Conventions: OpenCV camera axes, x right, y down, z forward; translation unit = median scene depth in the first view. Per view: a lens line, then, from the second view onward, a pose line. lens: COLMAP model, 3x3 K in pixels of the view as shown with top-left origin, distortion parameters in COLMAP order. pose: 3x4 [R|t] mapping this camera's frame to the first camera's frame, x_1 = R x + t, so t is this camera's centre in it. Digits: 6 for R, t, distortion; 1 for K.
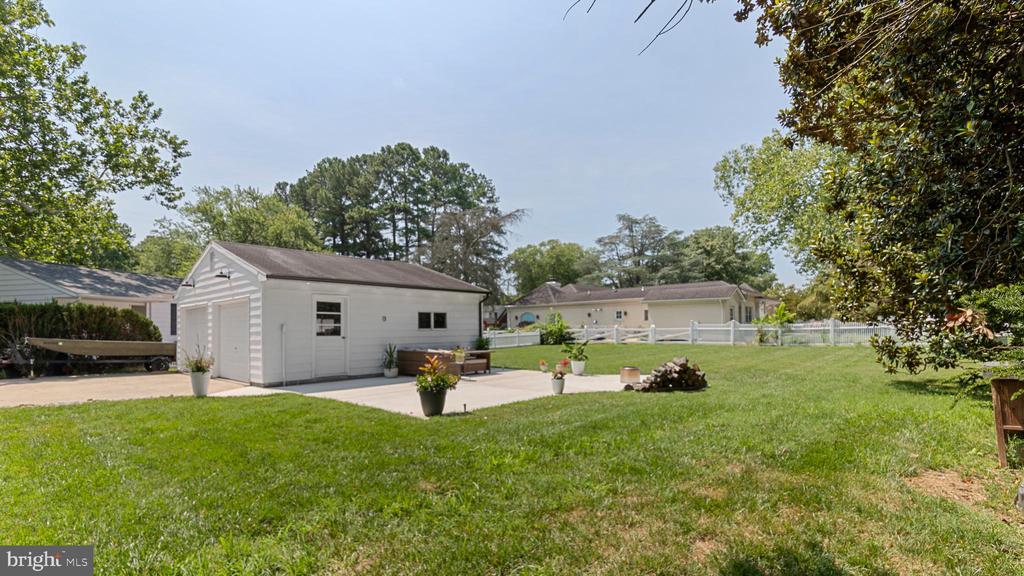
lens RADIAL K [[474.8, 0, 500.5], [0, 474.8, 315.6], [0, 0, 1]] dist [0.013587, -0.000040]
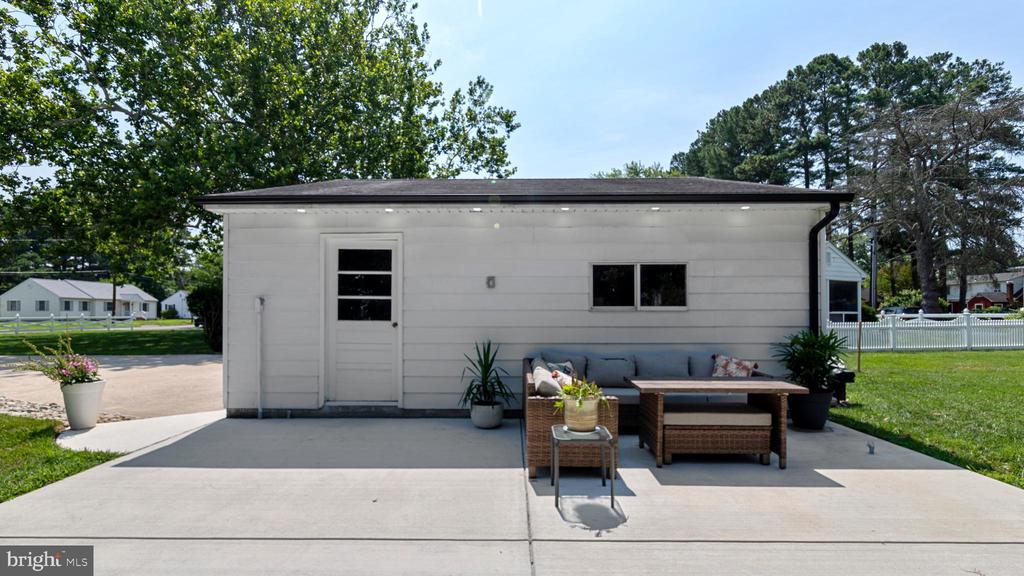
lens RADIAL K [[474.8, 0, 500.5], [0, 474.8, 315.6], [0, 0, 1]] dist [0.013587, -0.000040]
pose [[0.673625, 0.012926, -0.738960, 0.013136], [0.019394, 0.999194, 0.035158, 0.003781], [0.738819, -0.038015, 0.672831, 0.125675]]
